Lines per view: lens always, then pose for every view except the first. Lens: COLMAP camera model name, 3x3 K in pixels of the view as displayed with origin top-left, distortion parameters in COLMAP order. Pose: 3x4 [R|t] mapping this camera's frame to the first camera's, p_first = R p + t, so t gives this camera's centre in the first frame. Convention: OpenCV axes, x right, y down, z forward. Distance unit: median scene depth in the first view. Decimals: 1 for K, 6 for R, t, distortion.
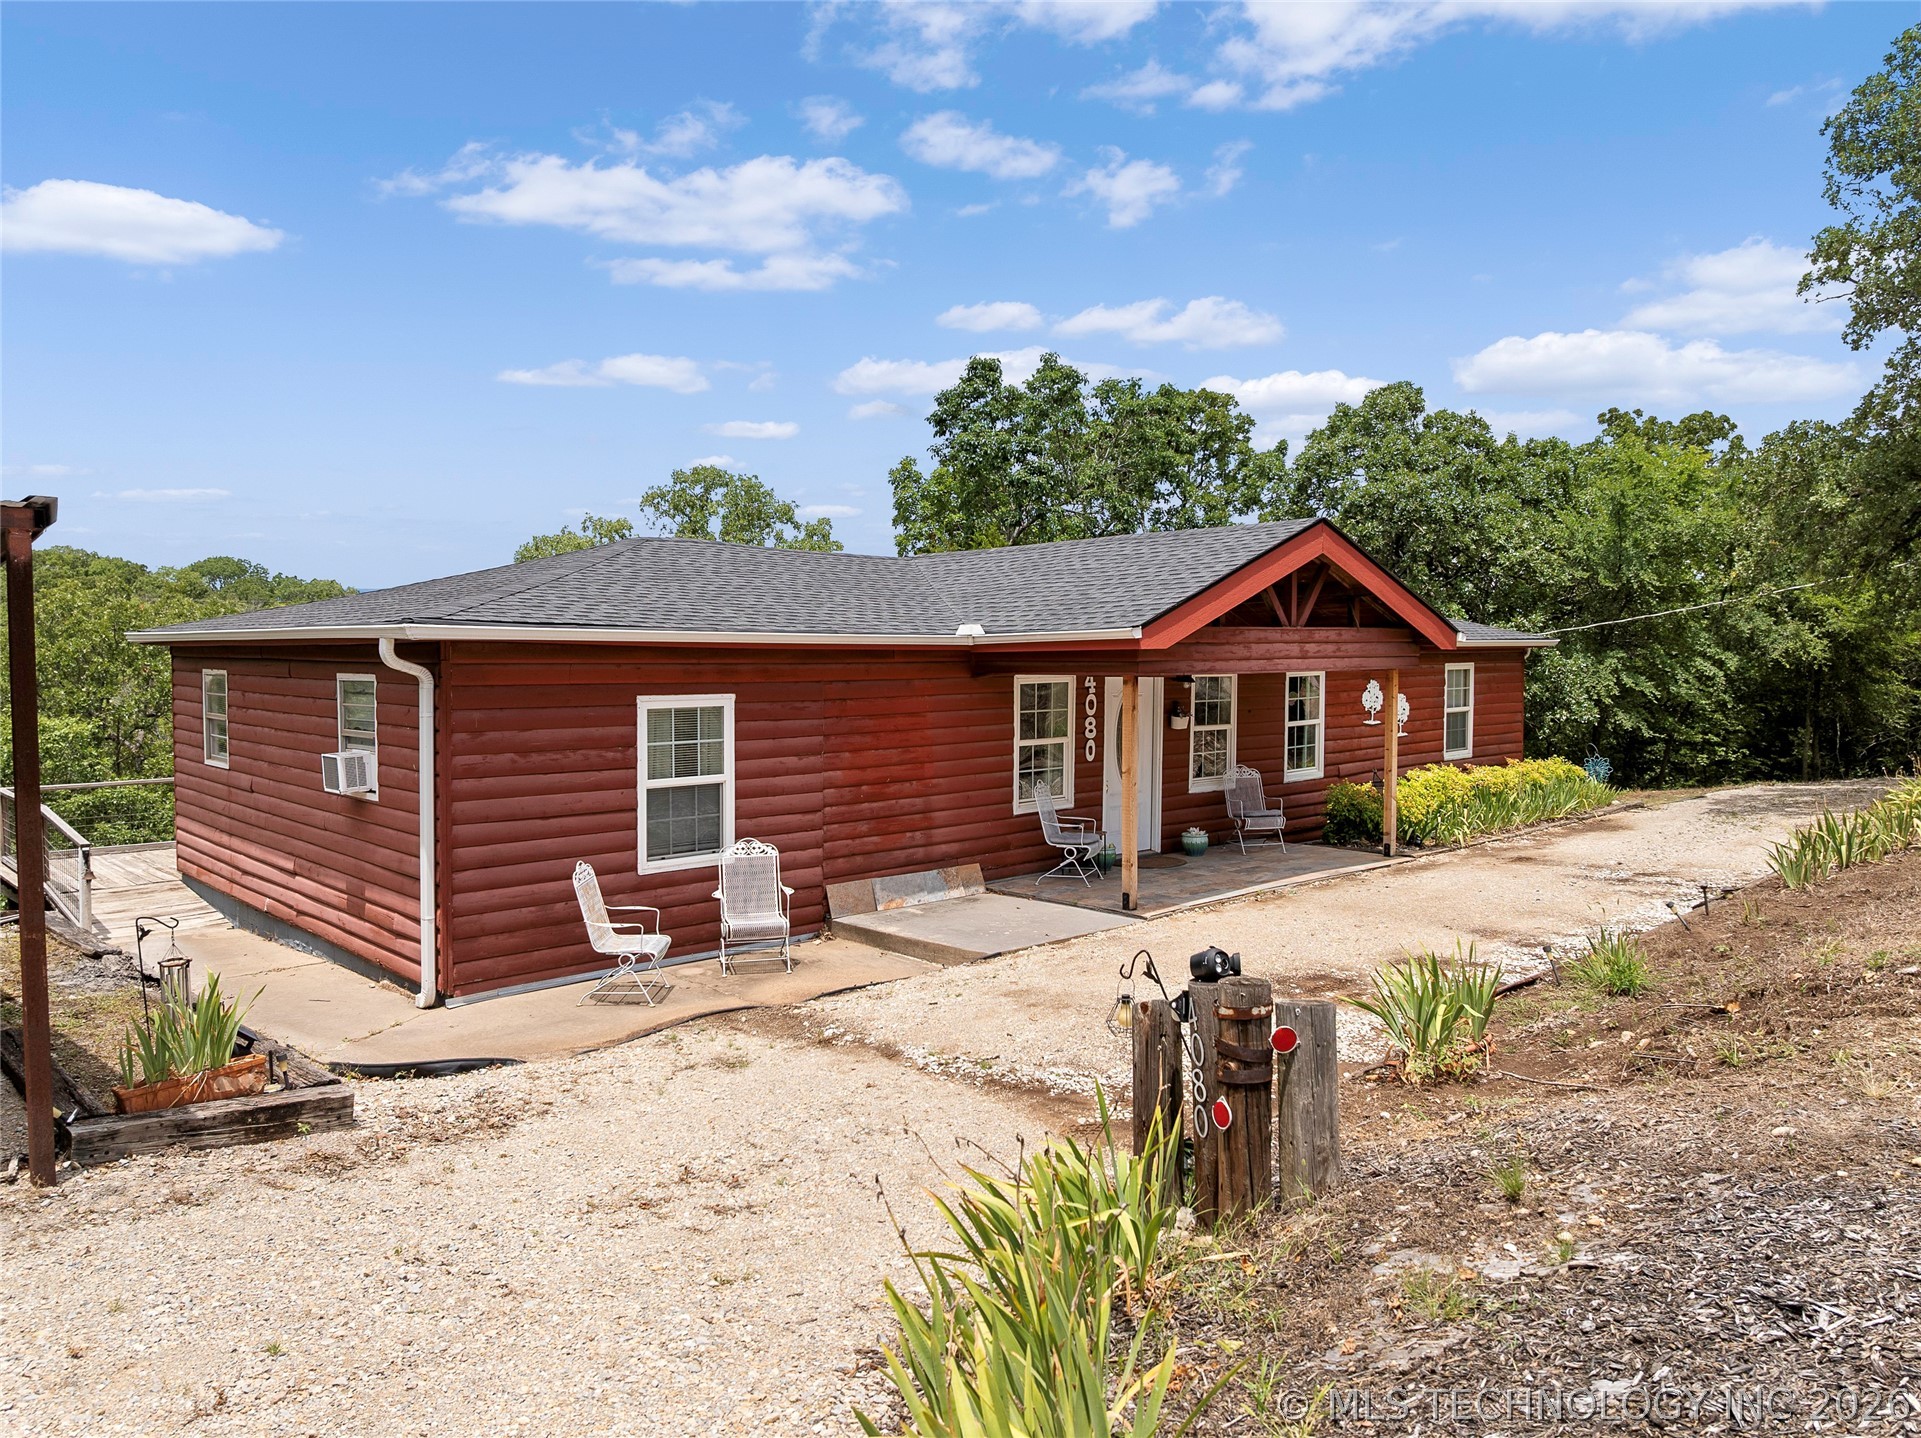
lens RADIAL K [[1357.7, 0, 973.9], [0, 1357.7, 717.6], [0, 0, 1]] dist [-0.026927, 0.001094]
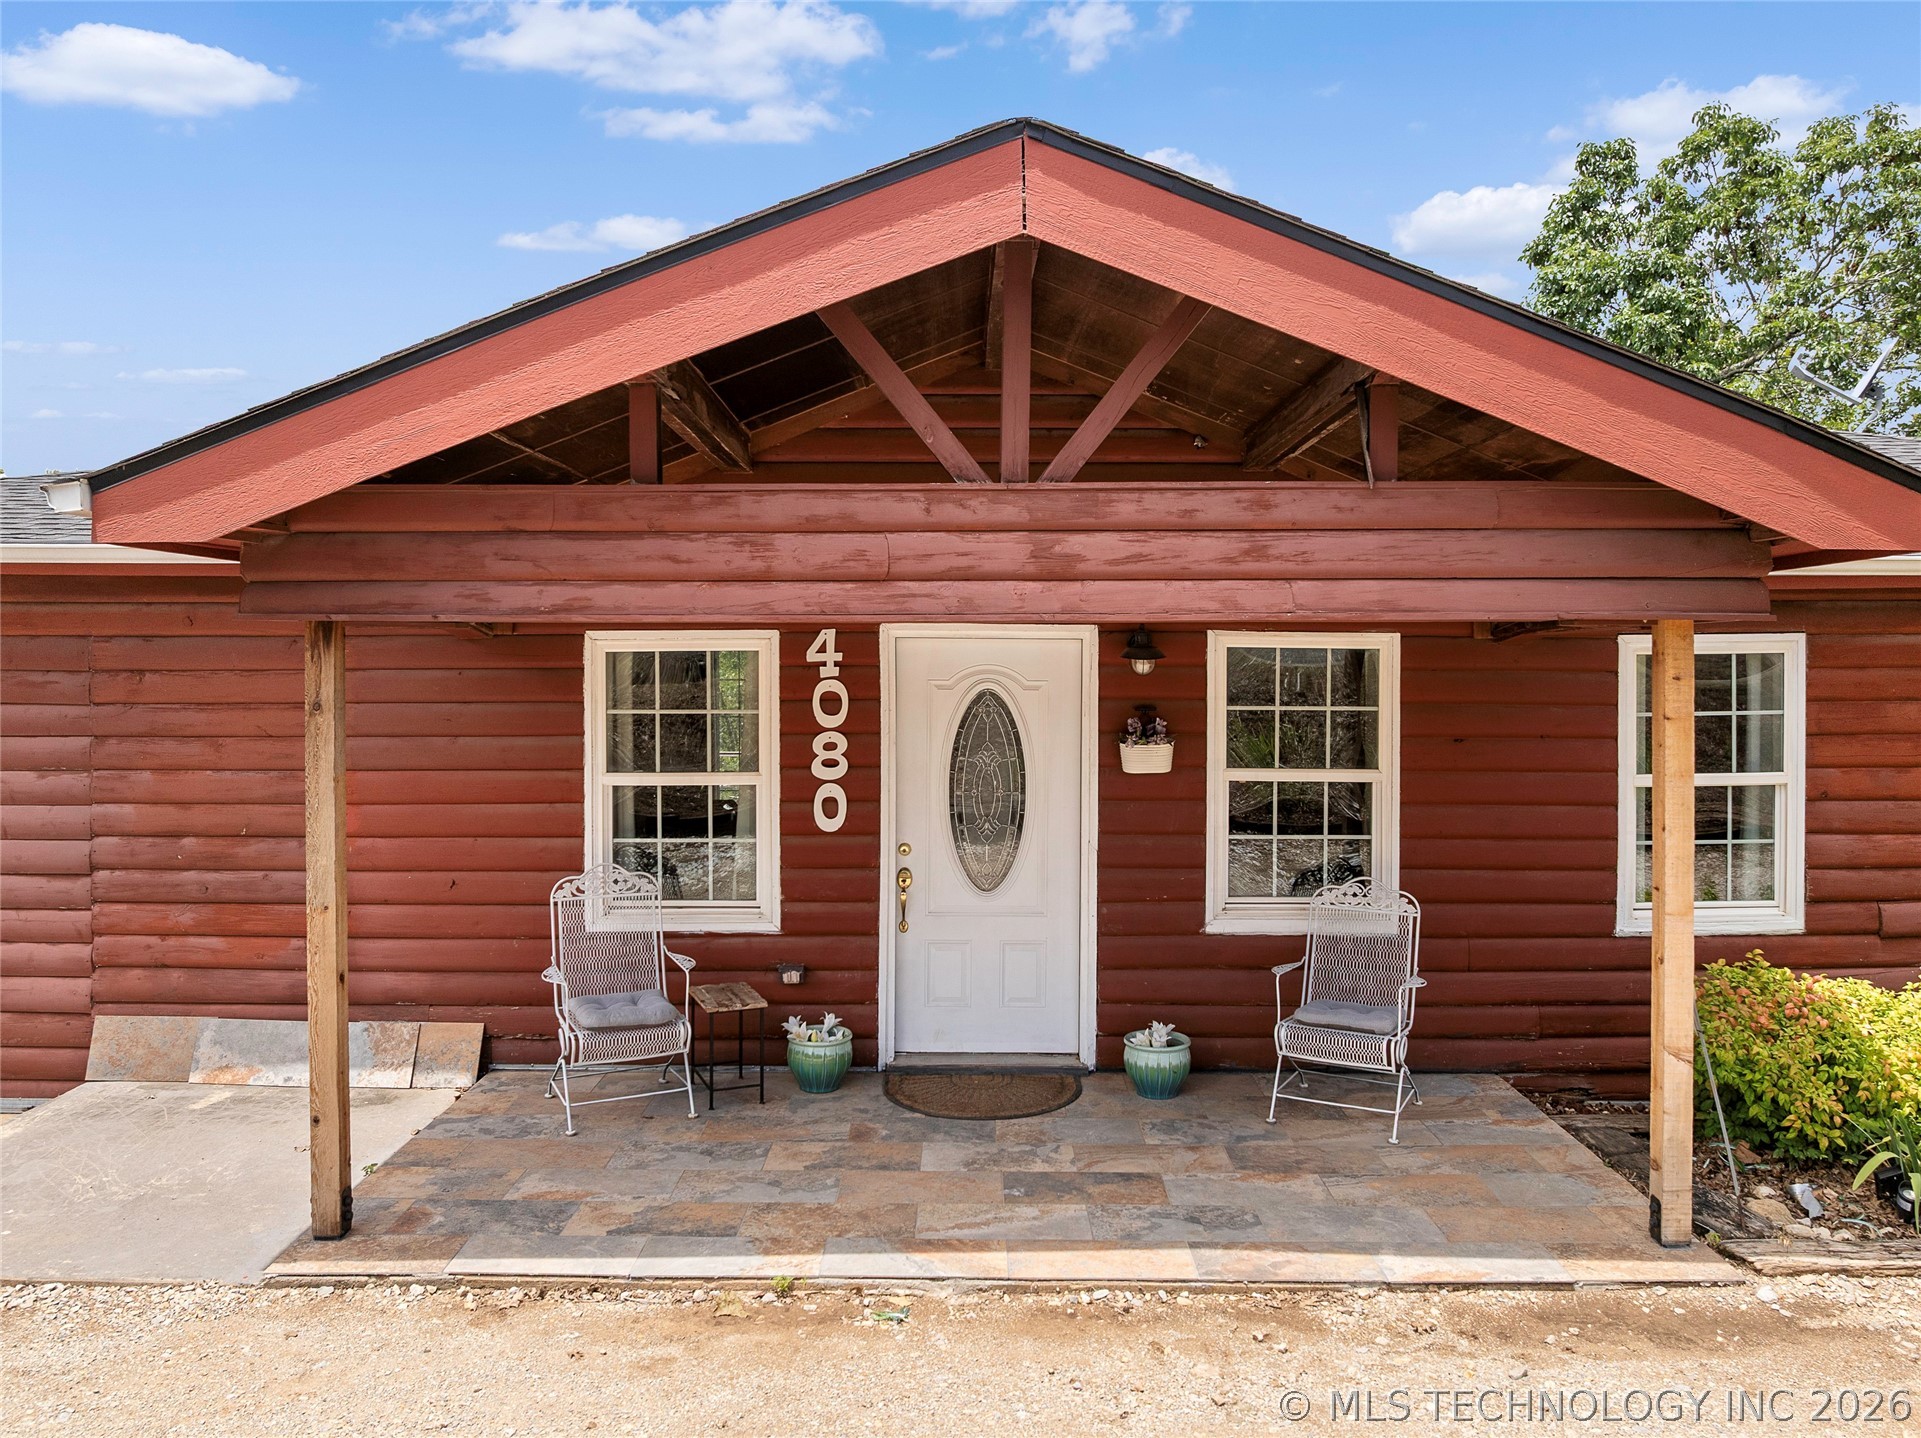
lens RADIAL K [[1378.8, 0, 960.0], [0, 1378.8, 673.0], [0, 0, 1]] dist [-0.040504, -0.001555]
pose [[0.720648, 0.021811, -0.692958, 0.426951], [-0.038371, 0.999228, -0.008453, -0.017367], [0.692238, 0.032681, 0.720929, 0.713446]]
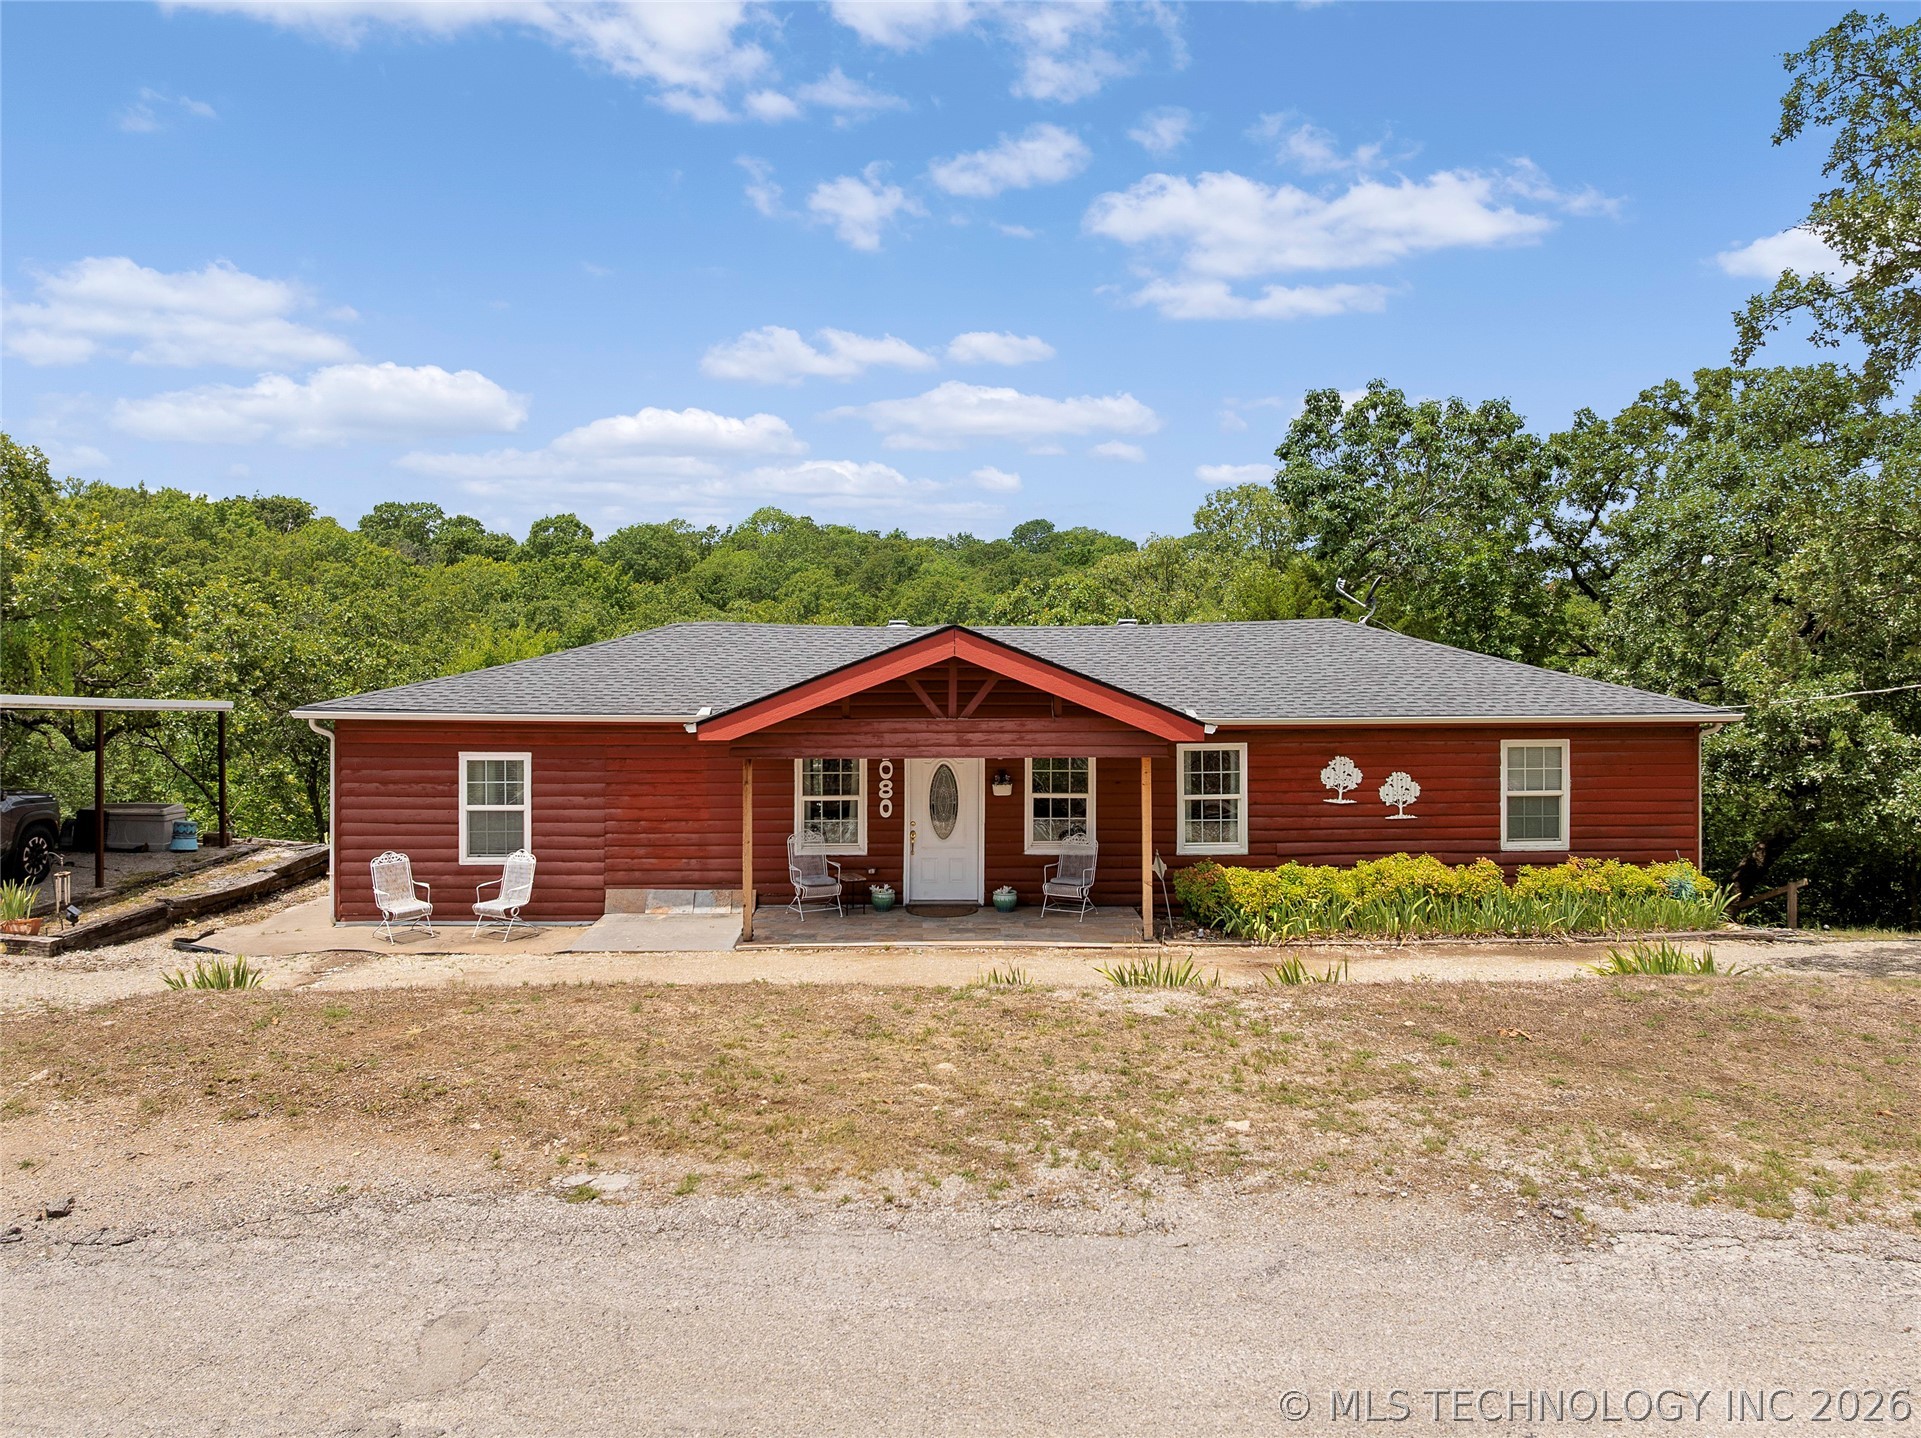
lens RADIAL K [[1364.7, 0, 959.0], [0, 1364.7, 654.9], [0, 0, 1]] dist [-0.035390, 0.001780]
pose [[0.744456, 0.022262, -0.667300, 0.935092], [-0.037460, 0.999262, -0.008455, -0.103440], [0.666620, 0.031292, 0.744741, 0.151133]]
